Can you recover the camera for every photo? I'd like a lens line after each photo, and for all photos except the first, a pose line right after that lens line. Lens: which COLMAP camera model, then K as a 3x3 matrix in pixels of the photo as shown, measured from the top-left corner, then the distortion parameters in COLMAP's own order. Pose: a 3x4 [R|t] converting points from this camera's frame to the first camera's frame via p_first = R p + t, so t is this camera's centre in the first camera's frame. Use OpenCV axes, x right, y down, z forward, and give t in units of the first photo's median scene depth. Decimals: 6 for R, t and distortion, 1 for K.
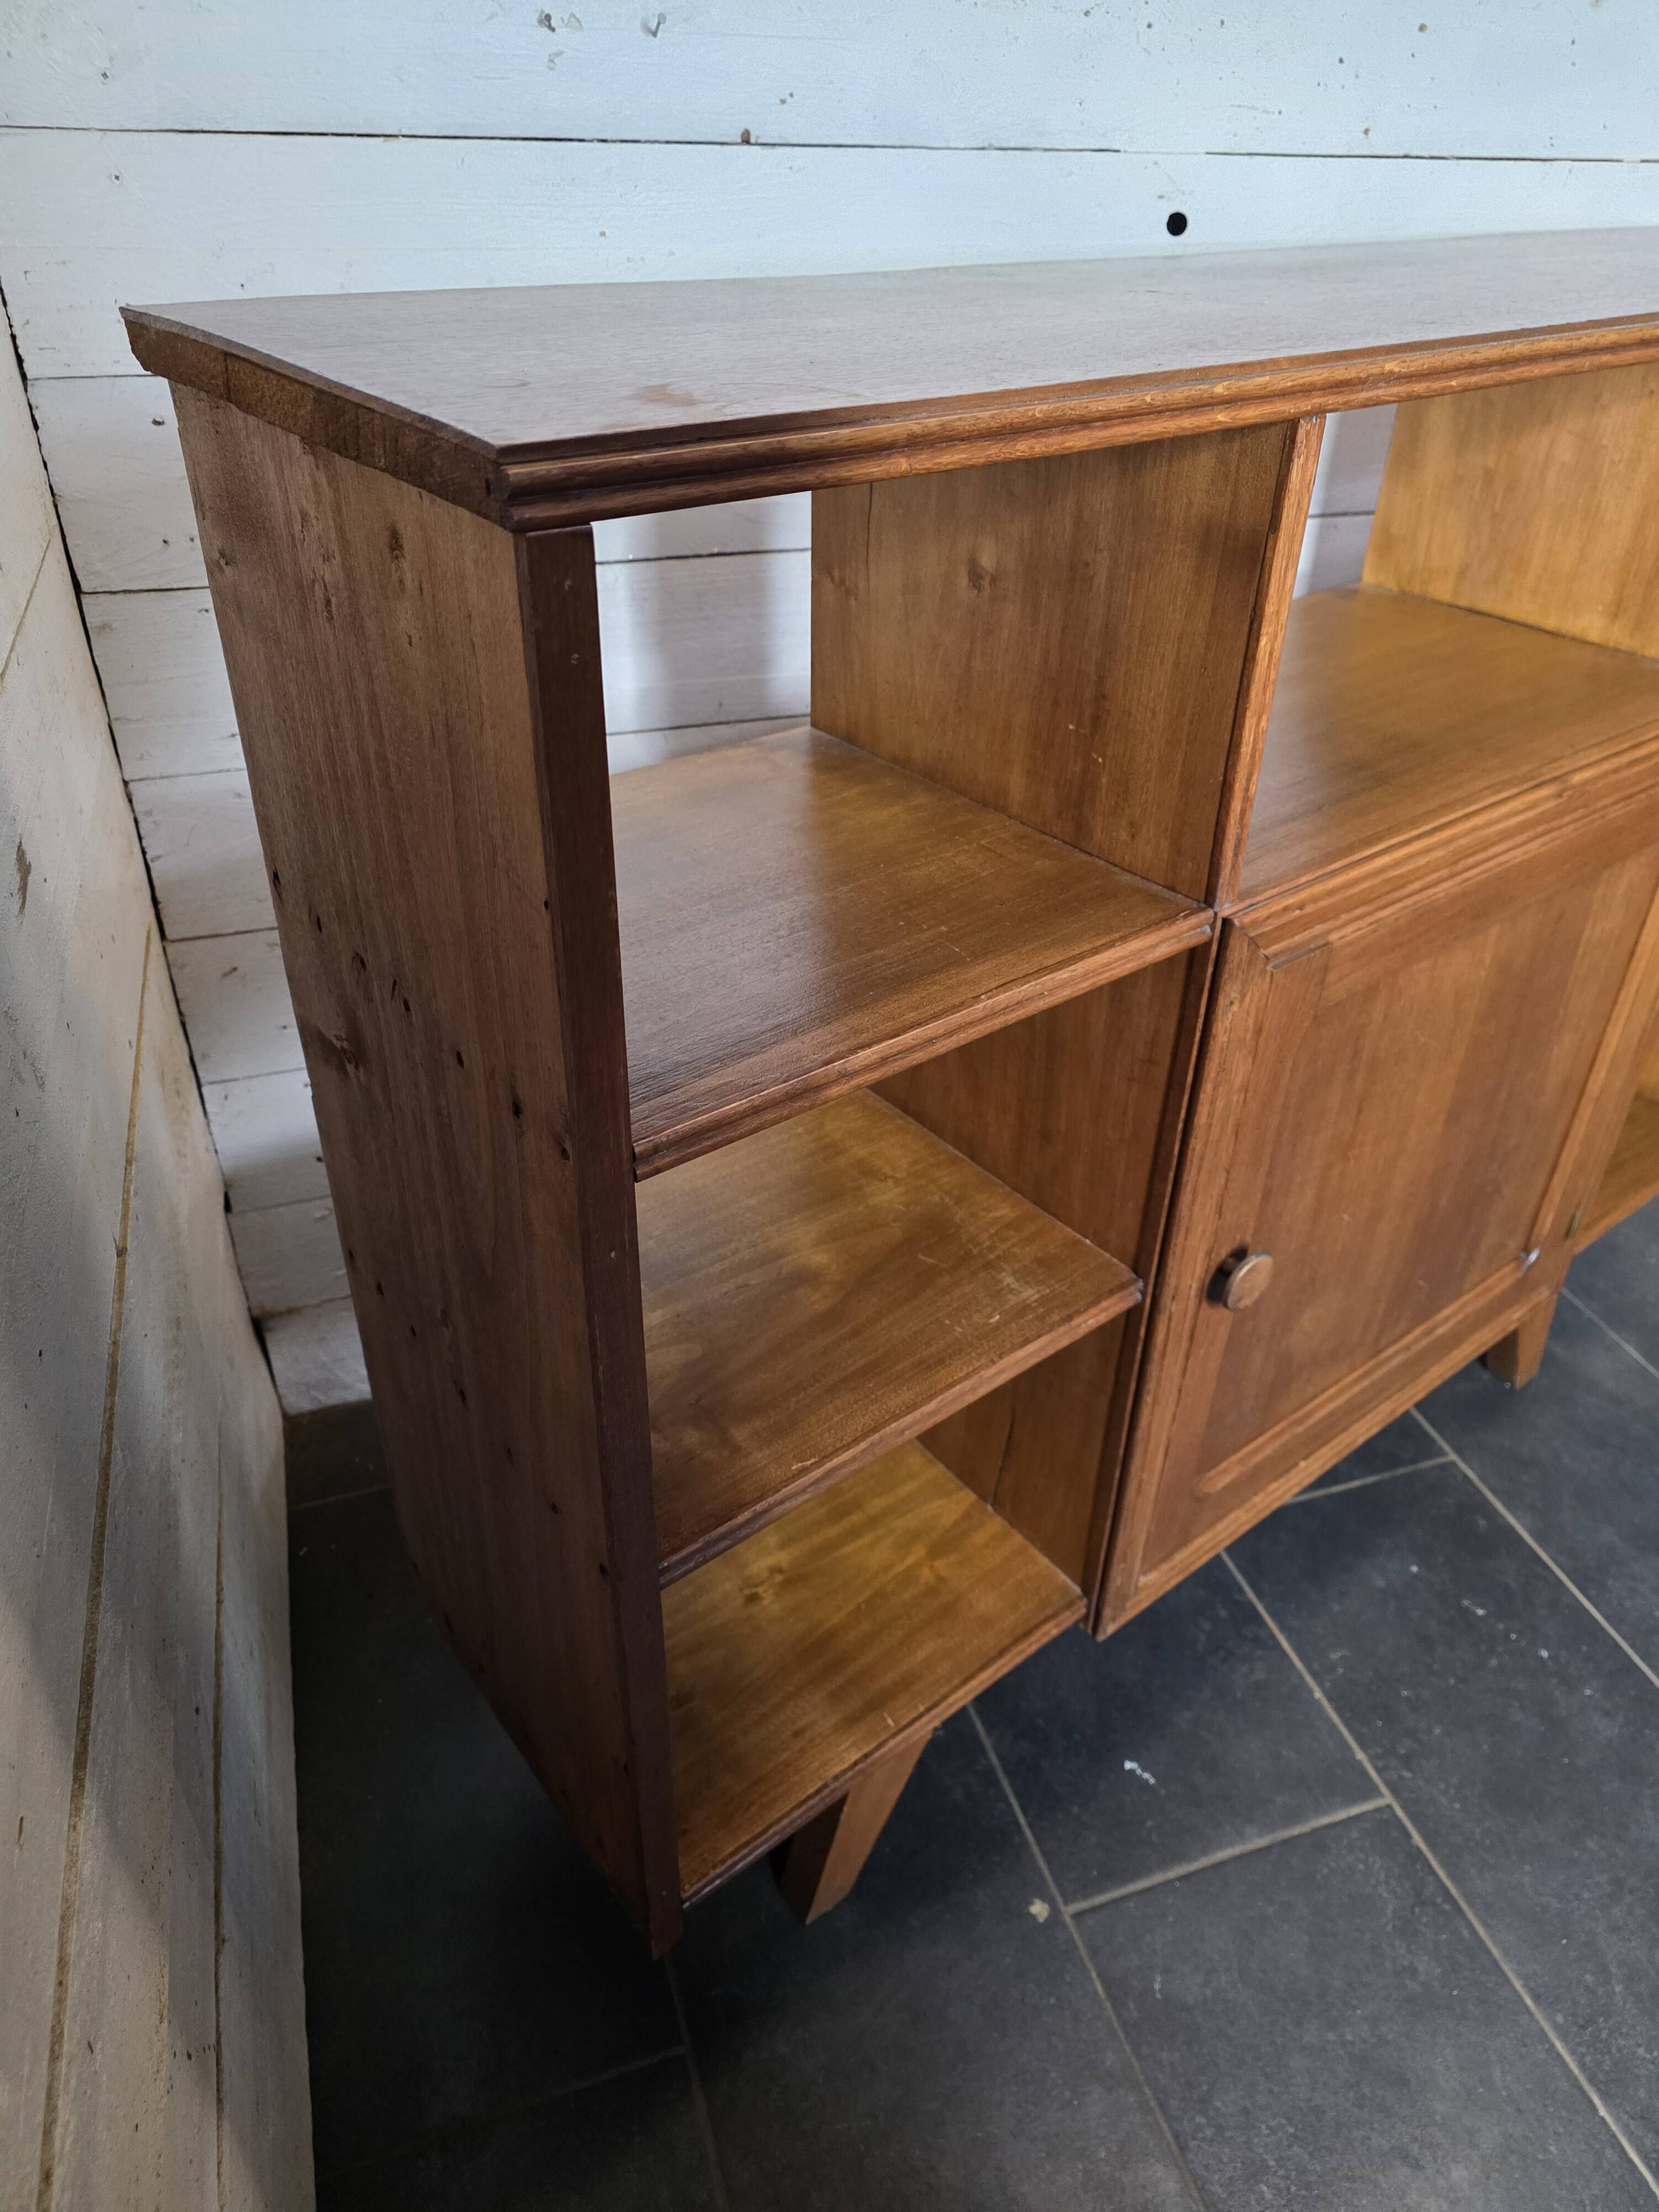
lens RADIAL K [[1494.9, 0, 819.7], [0, 1494.9, 1096.8], [0, 0, 1]] dist [0.004572, -0.001160]
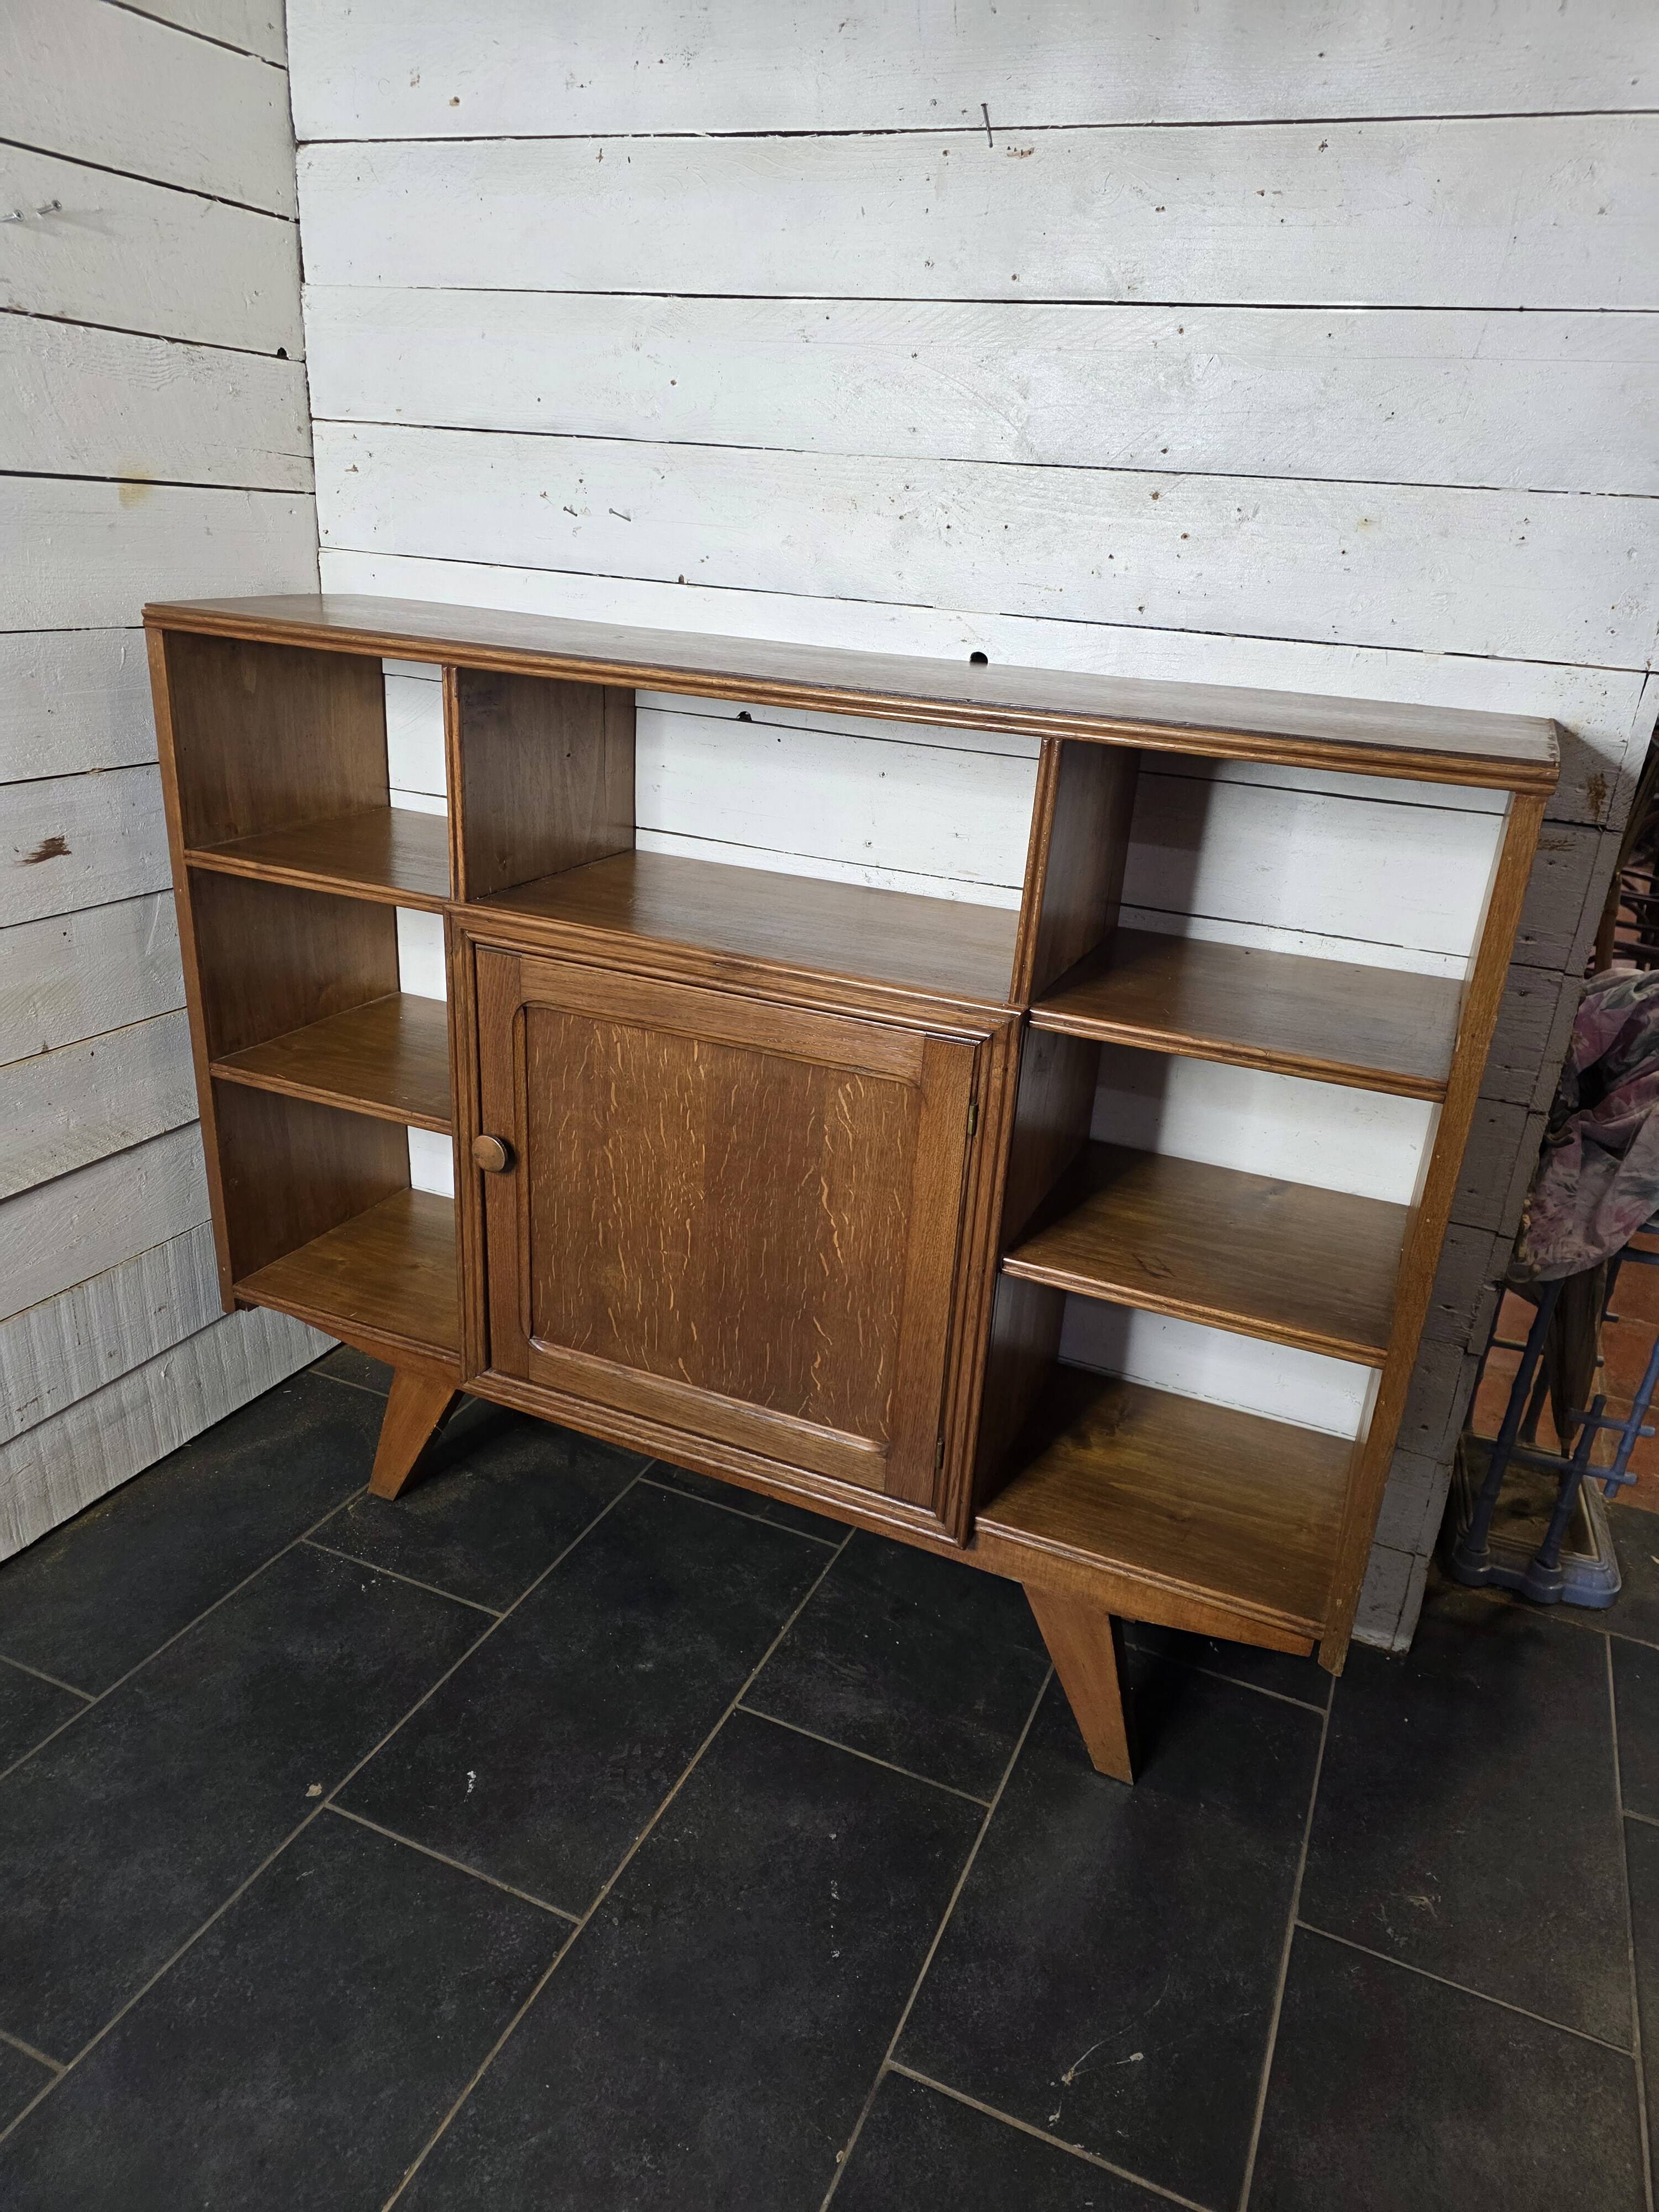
lens RADIAL K [[1456.9, 0, 833.6], [0, 1456.9, 1108.7], [0, 0, 1]] dist [0.054709, -0.051695]
pose [[0.739119, 0.276109, -0.614384, 1.073738], [-0.414437, 0.905450, -0.091661, -0.056635], [0.530986, 0.322371, 0.783665, 0.050888]]
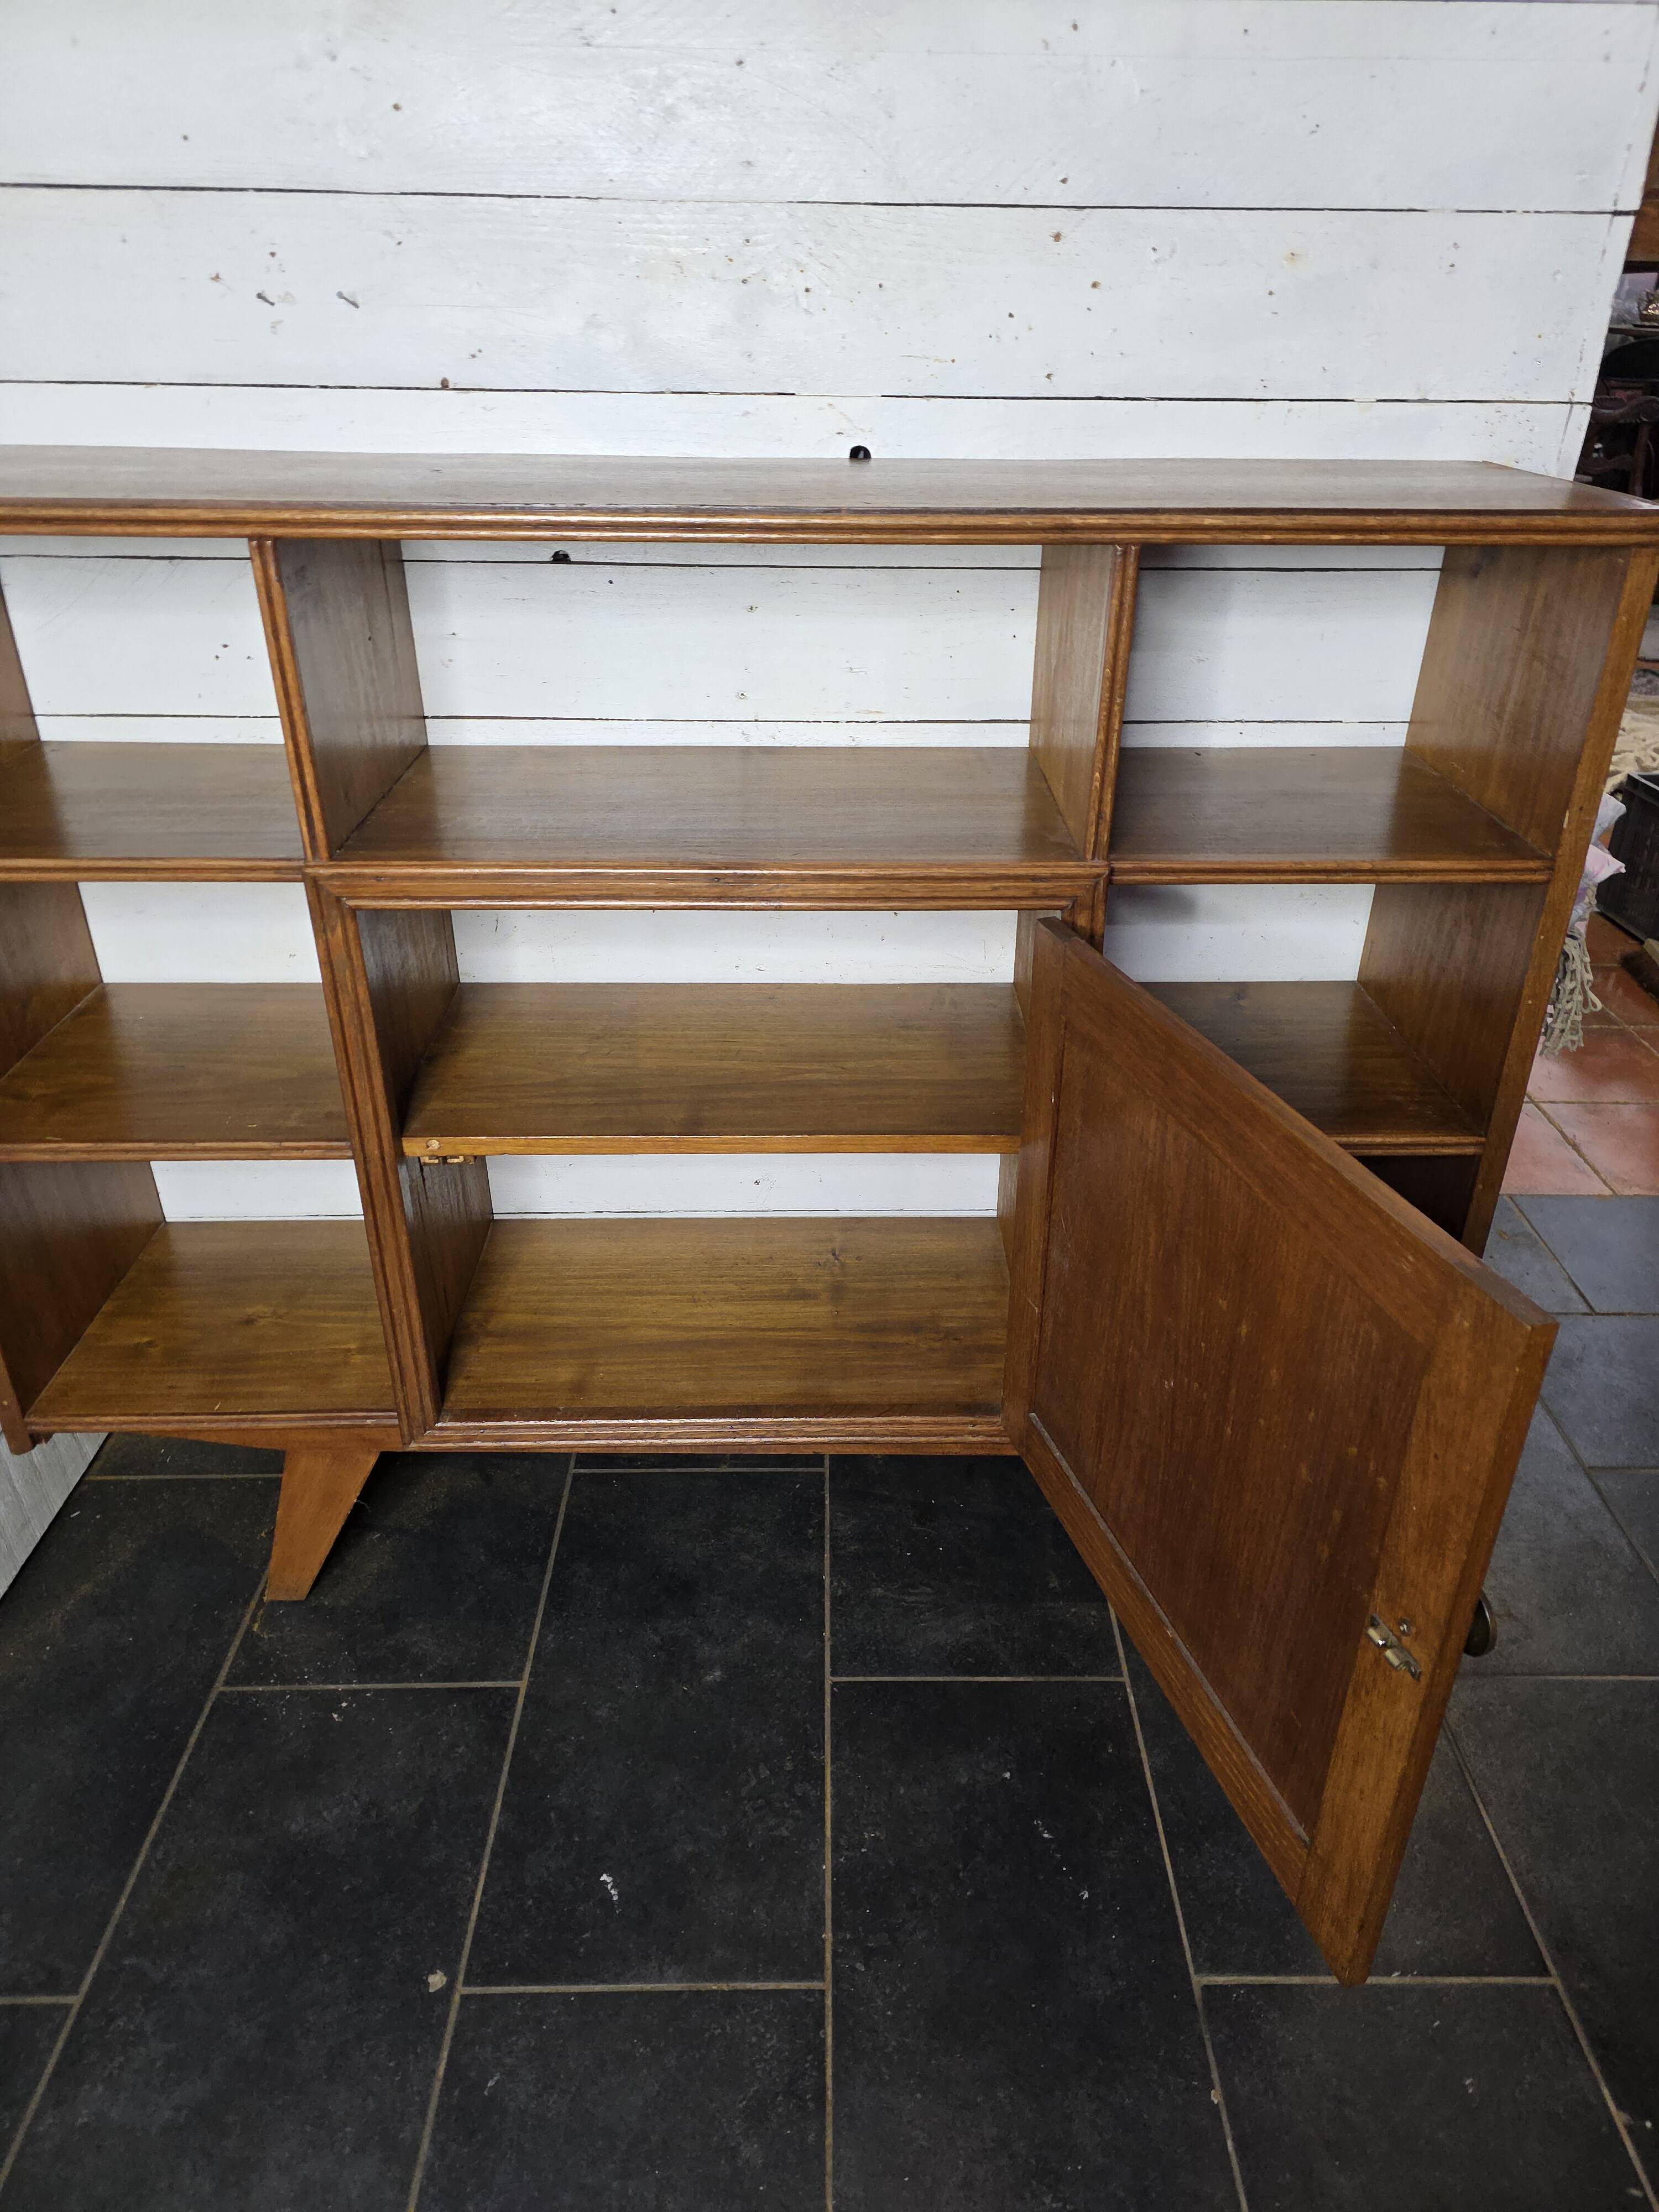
lens RADIAL K [[1459.7, 0, 839.1], [0, 1459.7, 1099.3], [0, 0, 1]] dist [0.041091, -0.031347]
pose [[0.951958, 0.134938, -0.274895, 0.603646], [-0.161273, 0.984021, -0.075460, -0.031465], [0.260320, 0.116168, 0.958508, 0.009311]]
